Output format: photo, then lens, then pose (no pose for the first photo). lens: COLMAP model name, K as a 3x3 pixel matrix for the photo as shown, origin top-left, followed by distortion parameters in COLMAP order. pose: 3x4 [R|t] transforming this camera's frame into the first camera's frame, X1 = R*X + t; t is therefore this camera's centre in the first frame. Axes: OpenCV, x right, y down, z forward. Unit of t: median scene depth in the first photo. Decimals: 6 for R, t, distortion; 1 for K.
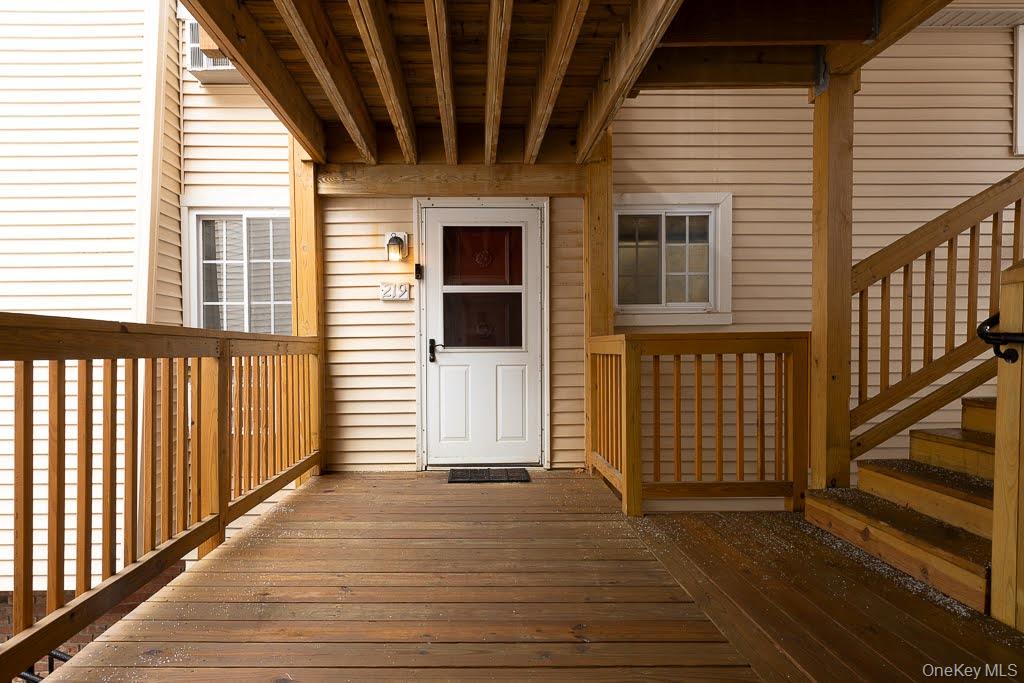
lens RADIAL K [[578.3, 0, 508.9], [0, 578.3, 358.4], [0, 0, 1]] dist [0.014890, -0.007808]
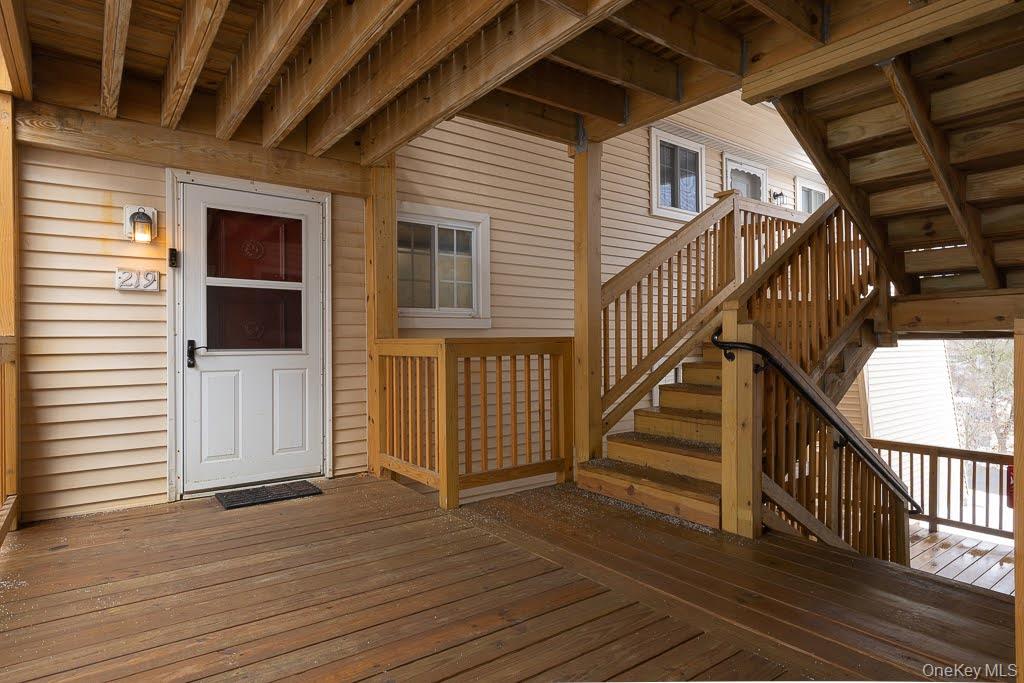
lens RADIAL K [[578.3, 0, 514.0], [0, 578.3, 333.8], [0, 0, 1]] dist [0.014890, -0.007808]
pose [[0.805358, 0.010765, 0.592691, -0.293309], [0.010192, 0.999436, -0.032002, -0.012347], [-0.592701, 0.031814, 0.804794, 0.058260]]
